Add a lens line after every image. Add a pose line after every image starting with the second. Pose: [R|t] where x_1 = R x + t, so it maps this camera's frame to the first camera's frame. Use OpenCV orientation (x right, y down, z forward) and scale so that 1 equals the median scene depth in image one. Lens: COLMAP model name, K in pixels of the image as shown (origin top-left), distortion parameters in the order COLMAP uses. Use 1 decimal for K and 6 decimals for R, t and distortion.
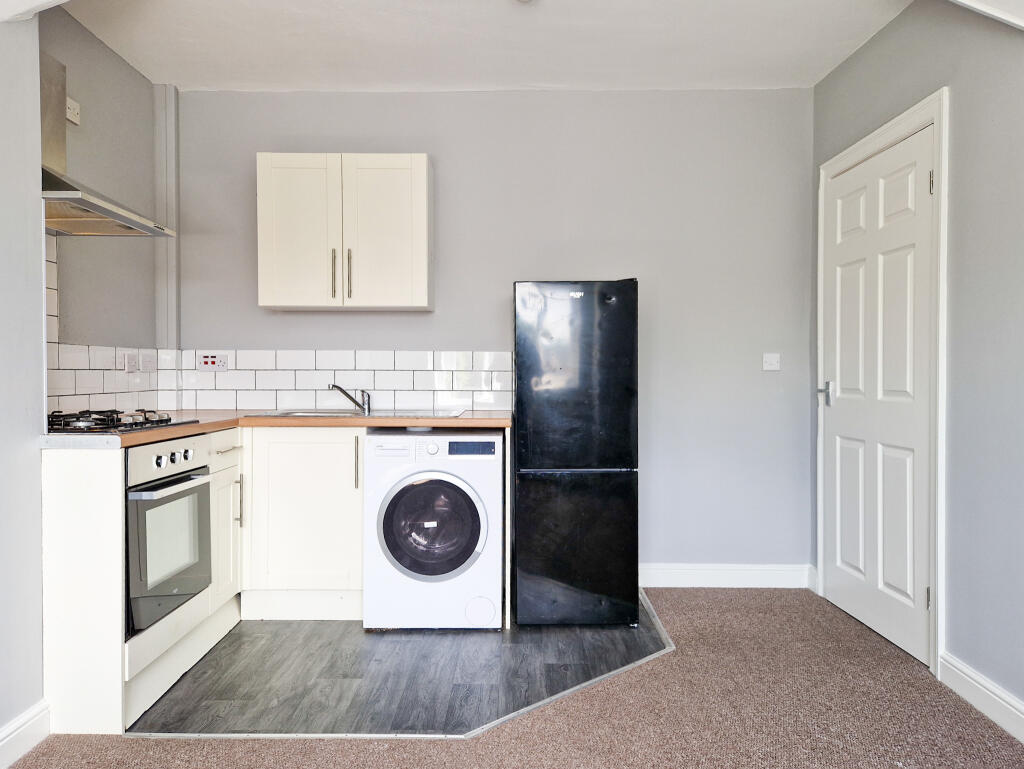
lens RADIAL K [[697.4, 0, 512.0], [0, 697.4, 384.5], [0, 0, 1]] dist [0.075212, -0.073703]
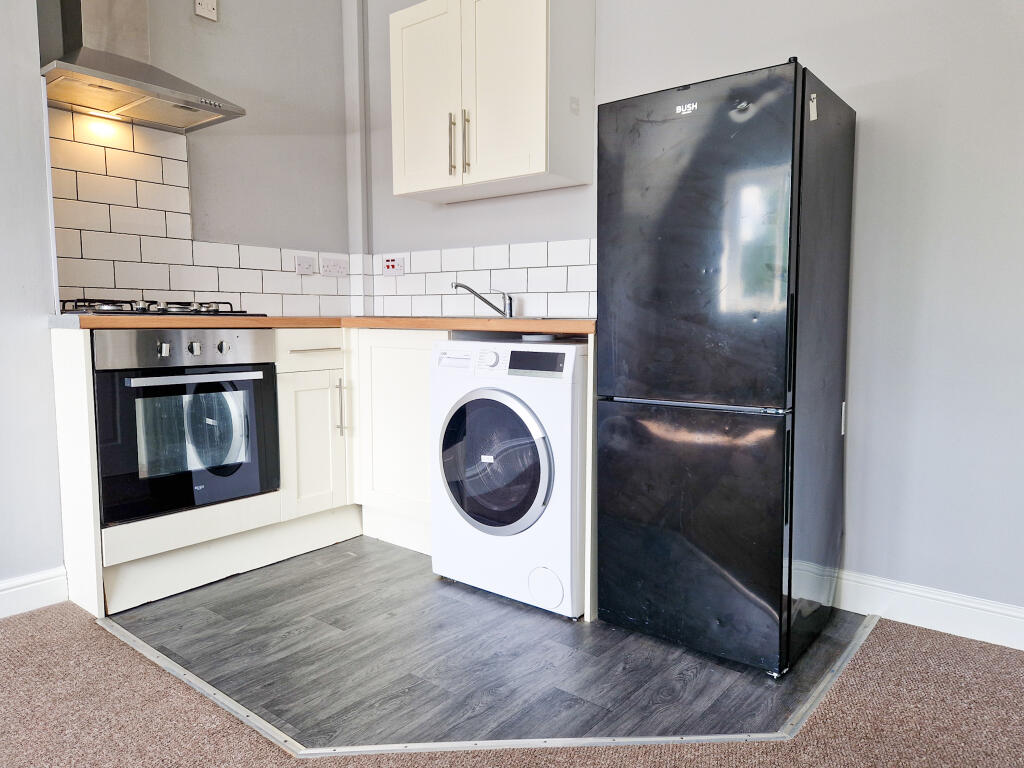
lens RADIAL K [[701.3, 0, 503.6], [0, 701.3, 380.3], [0, 0, 1]] dist [0.073641, -0.075062]
pose [[0.790277, 0.059119, -0.609890, 0.346022], [-0.011041, 0.996547, 0.082293, 0.051974], [0.612650, -0.058300, 0.788201, 0.412784]]
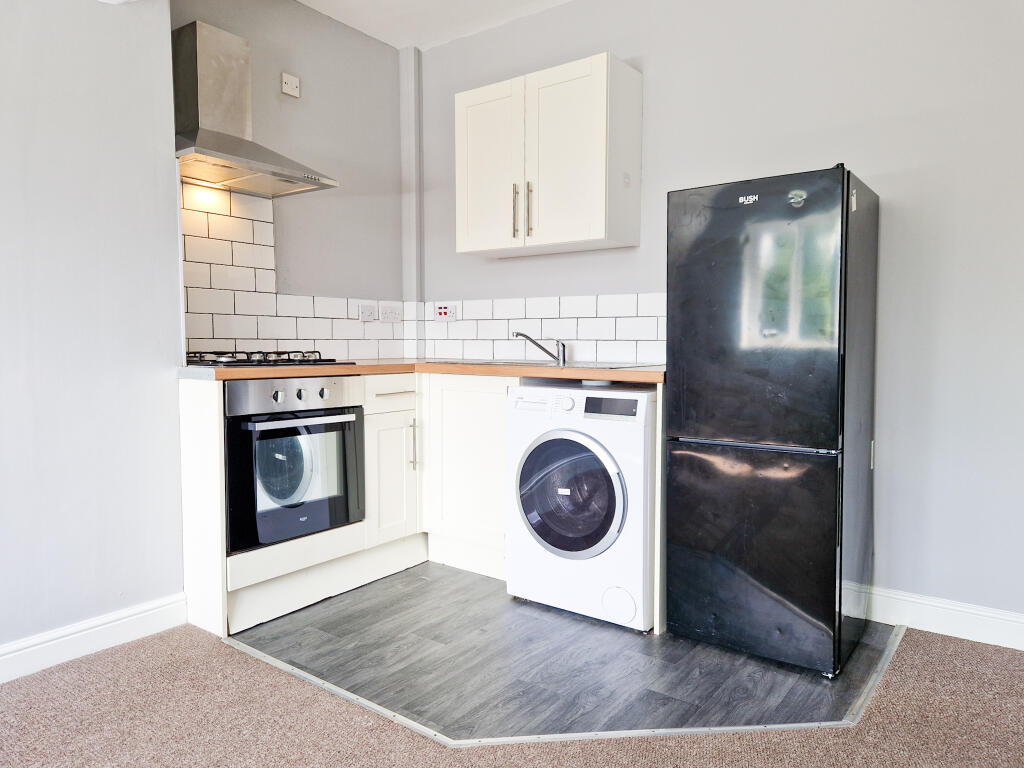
lens RADIAL K [[697.4, 0, 512.0], [0, 697.4, 384.0], [0, 0, 1]] dist [0.075212, -0.073703]
pose [[0.813387, 0.037372, -0.580522, 0.317375], [-0.010348, 0.998706, 0.049795, 0.025714], [0.581631, -0.034495, 0.812721, 0.267005]]
